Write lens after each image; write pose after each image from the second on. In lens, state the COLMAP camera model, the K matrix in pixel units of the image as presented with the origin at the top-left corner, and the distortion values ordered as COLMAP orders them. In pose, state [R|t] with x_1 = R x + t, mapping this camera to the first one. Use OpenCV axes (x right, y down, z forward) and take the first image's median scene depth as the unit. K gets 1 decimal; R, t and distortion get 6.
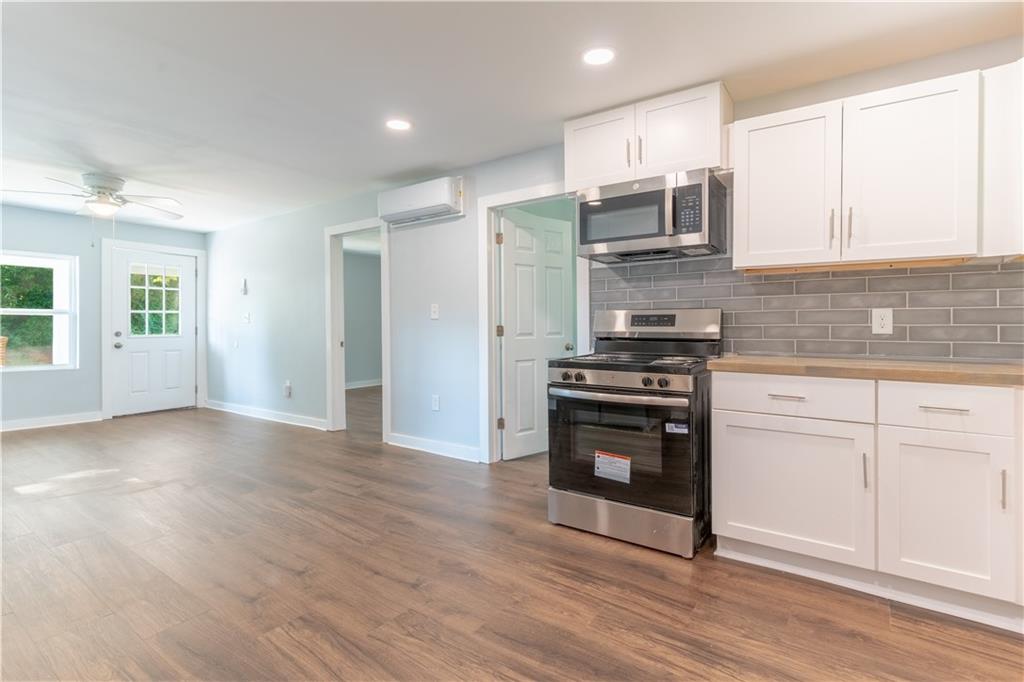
lens RADIAL K [[486.7, 0, 527.0], [0, 486.7, 322.2], [0, 0, 1]] dist [0.000288, -0.000108]
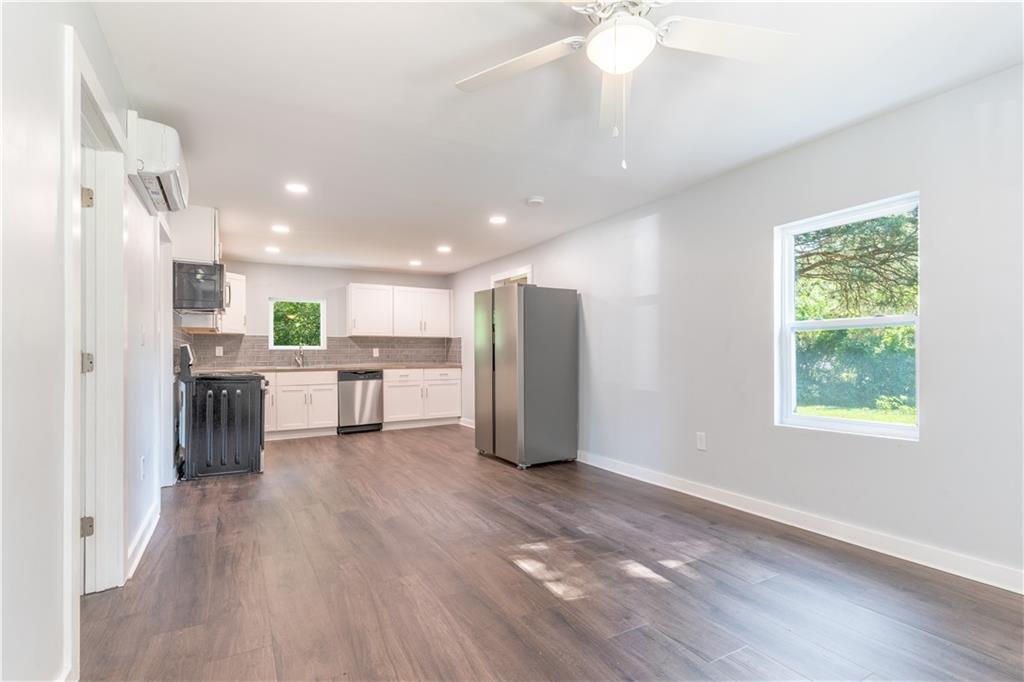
lens RADIAL K [[486.7, 0, 505.8], [0, 486.7, 348.7], [0, 0, 1]] dist [0.000288, -0.000108]
pose [[-0.892885, 0.014738, 0.450044, -1.633915], [0.006481, 0.999781, -0.019883, 0.027353], [-0.450238, -0.014836, -0.892785, 2.378102]]
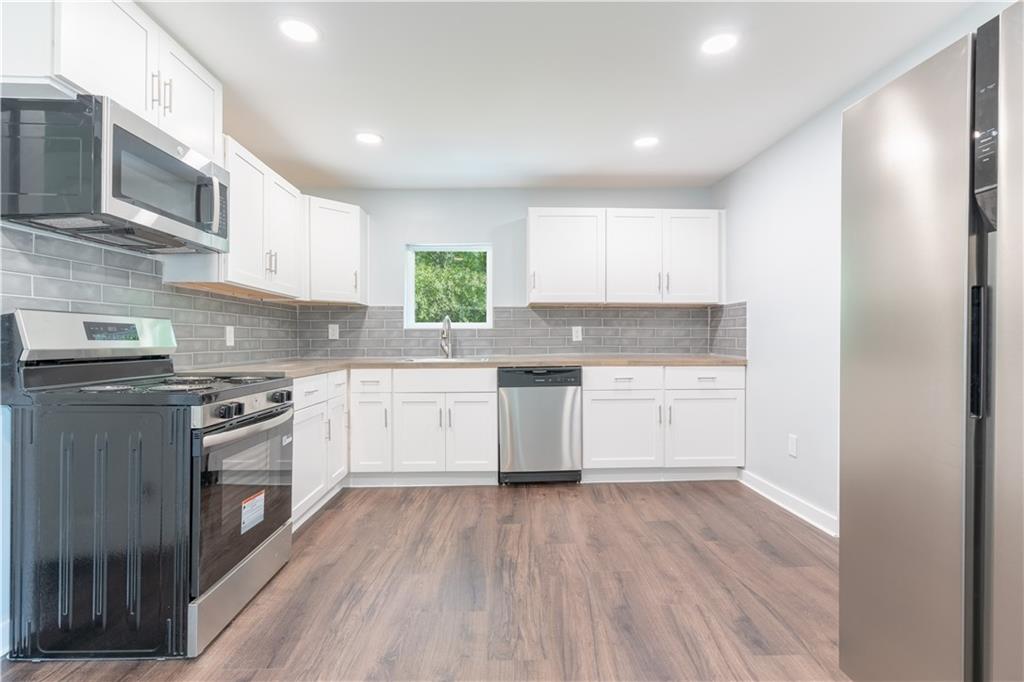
lens RADIAL K [[486.7, 0, 519.3], [0, 486.7, 344.6], [0, 0, 1]] dist [0.000288, -0.000108]
pose [[-0.588183, -0.003953, 0.808718, -0.764521], [0.000454, 0.999986, 0.005218, 0.014119], [-0.808728, 0.003436, -0.588173, 1.147038]]
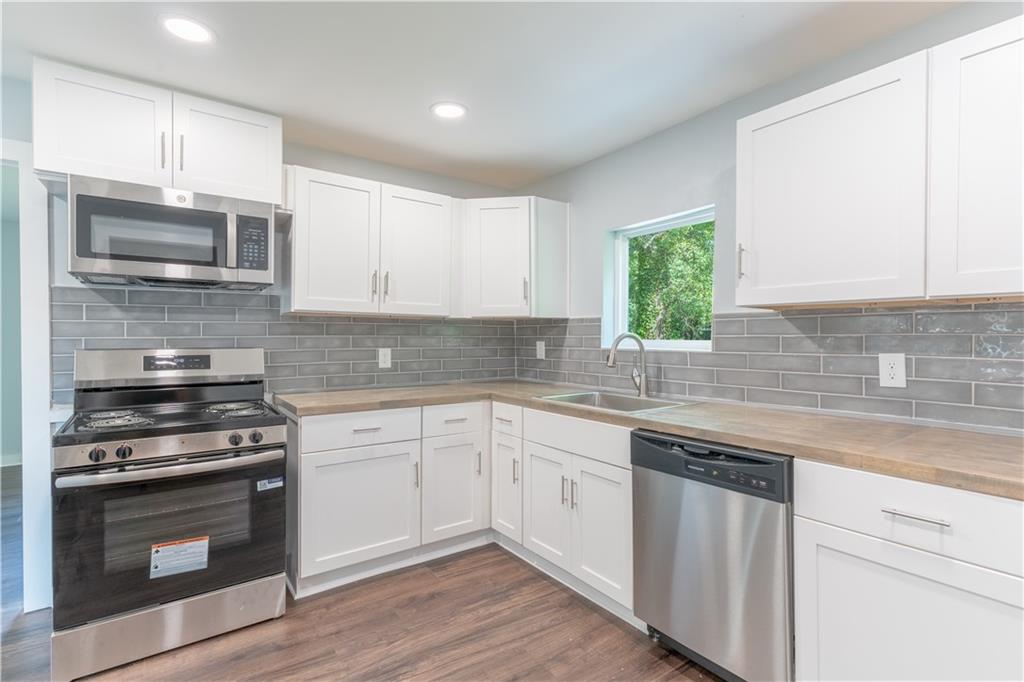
lens RADIAL K [[486.7, 0, 503.8], [0, 486.7, 340.5], [0, 0, 1]] dist [0.000288, -0.000108]
pose [[0.347467, -0.004212, 0.937683, -0.386730], [-0.008129, 0.999939, 0.007504, -0.062586], [-0.937657, -0.010229, 0.347412, 0.249492]]
